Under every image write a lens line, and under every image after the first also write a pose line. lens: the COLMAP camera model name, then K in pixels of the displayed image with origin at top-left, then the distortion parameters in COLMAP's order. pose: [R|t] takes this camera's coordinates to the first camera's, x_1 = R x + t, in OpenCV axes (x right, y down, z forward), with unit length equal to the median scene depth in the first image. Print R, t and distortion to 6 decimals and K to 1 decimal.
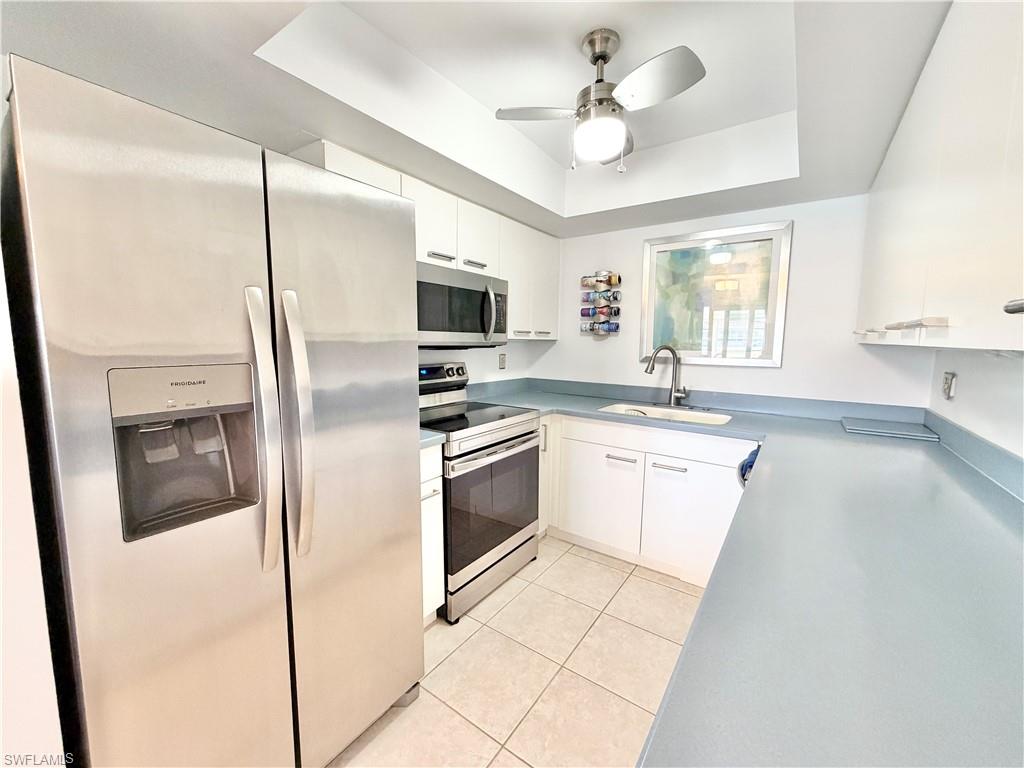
lens RADIAL K [[407.7, 0, 508.8], [0, 407.7, 383.5], [0, 0, 1]] dist [0.000884, -0.000205]
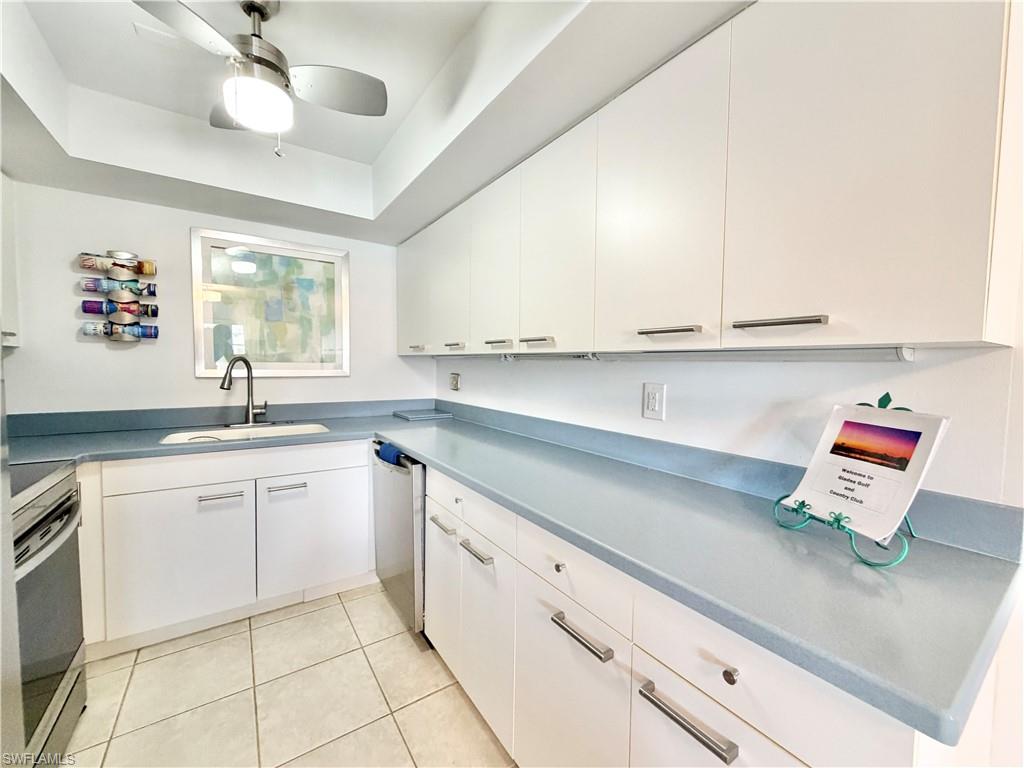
lens RADIAL K [[407.7, 0, 508.8], [0, 407.7, 383.5], [0, 0, 1]] dist [0.000884, -0.000205]
pose [[0.346539, -0.050440, 0.936678, -0.229938], [0.091809, 0.995583, 0.019646, 0.000165], [-0.933532, 0.079187, 0.349639, 0.152694]]
